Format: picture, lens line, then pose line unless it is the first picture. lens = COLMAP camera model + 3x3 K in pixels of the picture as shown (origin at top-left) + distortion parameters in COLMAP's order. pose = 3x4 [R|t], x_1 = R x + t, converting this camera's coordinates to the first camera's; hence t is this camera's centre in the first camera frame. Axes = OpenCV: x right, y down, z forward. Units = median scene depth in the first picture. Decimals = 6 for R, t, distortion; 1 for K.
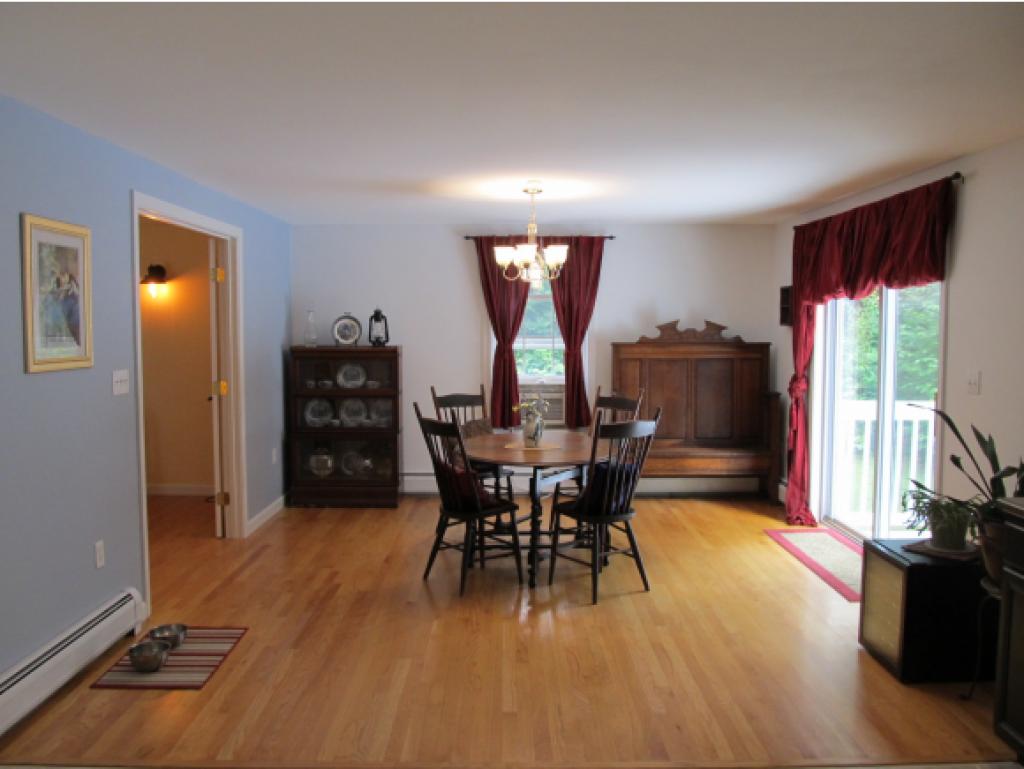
lens RADIAL K [[842.4, 0, 515.1], [0, 842.4, 392.6], [0, 0, 1]] dist [-0.073504, 0.032882]
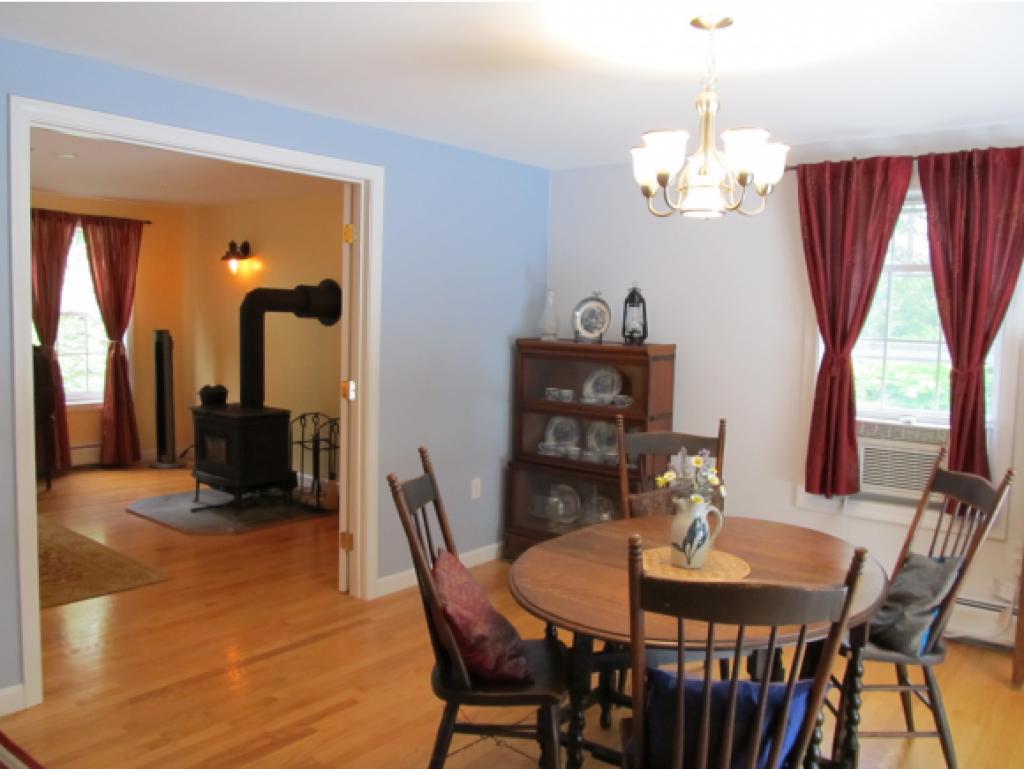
lens RADIAL K [[842.4, 0, 520.8], [0, 842.4, 395.0], [0, 0, 1]] dist [-0.073504, 0.032882]
pose [[0.777009, 0.078982, -0.624515, 0.202706], [-0.074911, 0.996649, 0.032842, -0.033948], [0.625016, 0.021265, 0.780322, 0.482877]]
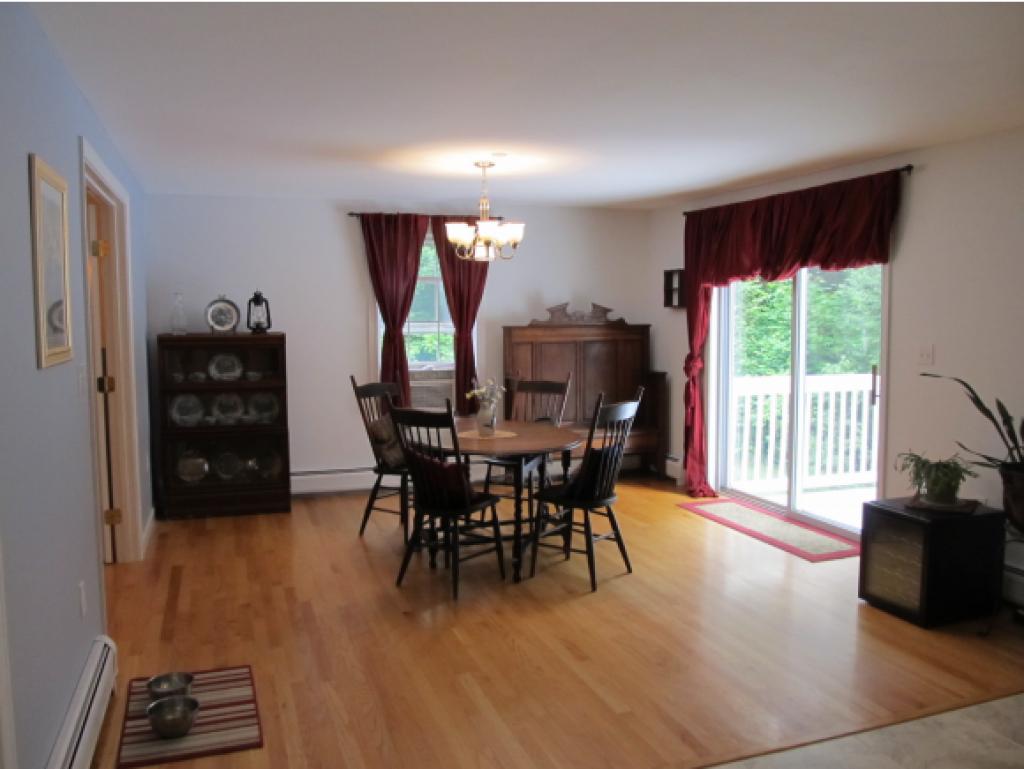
lens RADIAL K [[842.4, 0, 517.8], [0, 842.4, 392.1], [0, 0, 1]] dist [-0.073504, 0.032882]
pose [[0.945413, -0.036670, 0.323804, -0.214587], [0.031907, 0.999291, 0.020006, -0.001506], [-0.324308, -0.008582, 0.945912, 0.076549]]
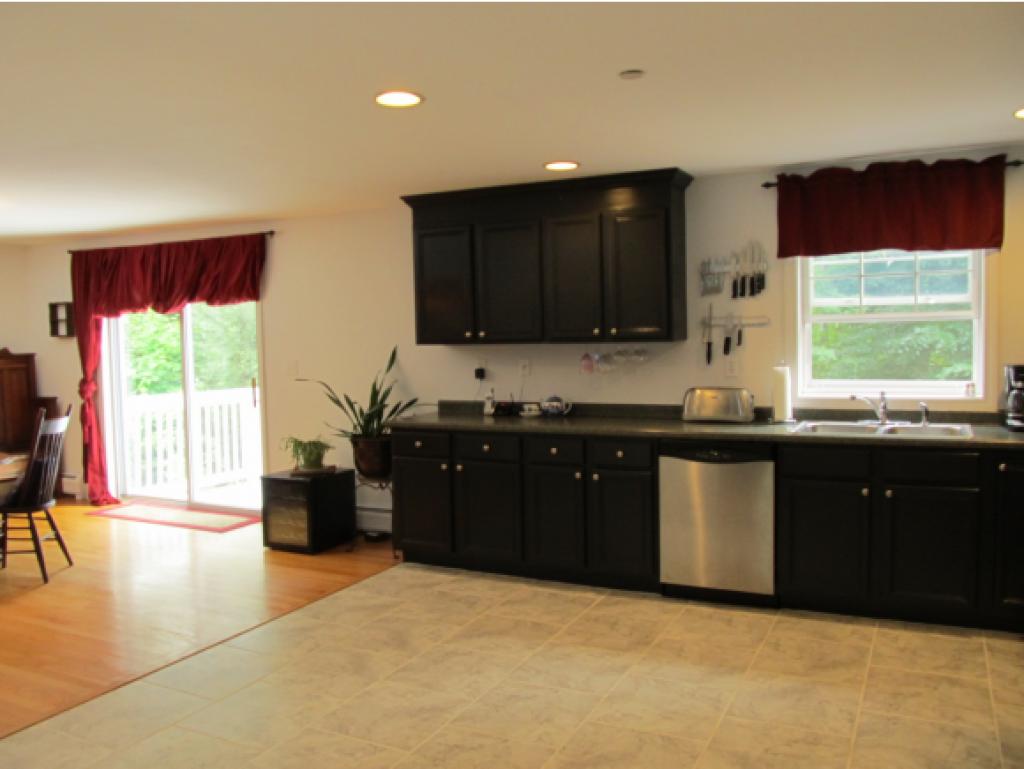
lens RADIAL K [[842.4, 0, 519.4], [0, 842.4, 390.1], [0, 0, 1]] dist [-0.073504, 0.032882]
pose [[0.450641, -0.066603, 0.890217, -0.420952], [0.085453, 0.995852, 0.031248, 0.010722], [-0.888606, 0.061990, 0.454463, -0.056954]]
